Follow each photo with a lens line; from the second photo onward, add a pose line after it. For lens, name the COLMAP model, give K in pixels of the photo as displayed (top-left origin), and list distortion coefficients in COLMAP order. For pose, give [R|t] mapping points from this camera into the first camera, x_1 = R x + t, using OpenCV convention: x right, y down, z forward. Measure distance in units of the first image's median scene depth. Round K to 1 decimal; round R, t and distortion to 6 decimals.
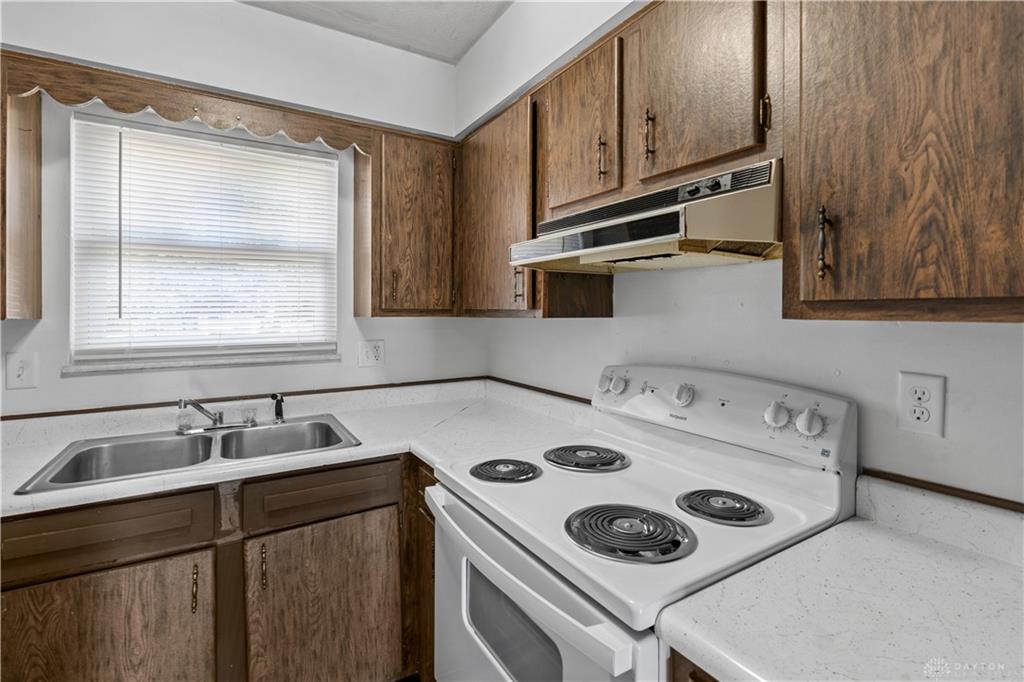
lens RADIAL K [[468.5, 0, 522.5], [0, 468.5, 314.2], [0, 0, 1]] dist [-0.007392, 0.003920]
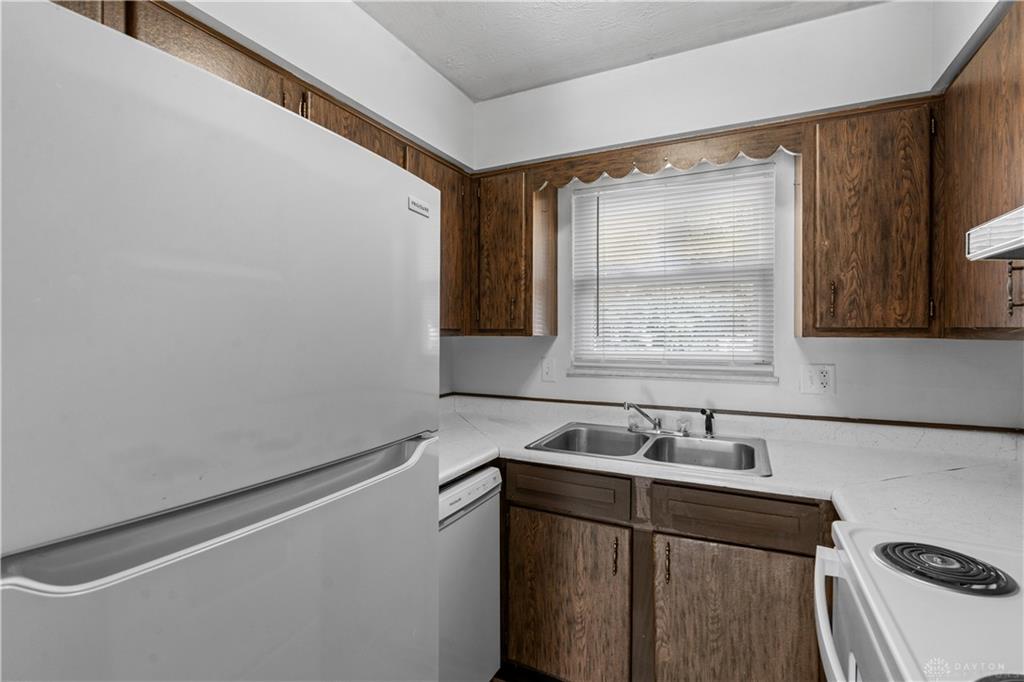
lens RADIAL K [[468.5, 0, 517.2], [0, 468.5, 334.6], [0, 0, 1]] dist [-0.007392, 0.003920]
pose [[0.540118, 0.006085, -0.841568, 0.142876], [-0.004701, 0.999980, 0.004213, 0.000026], [0.841576, 0.001681, 0.540135, 0.085432]]
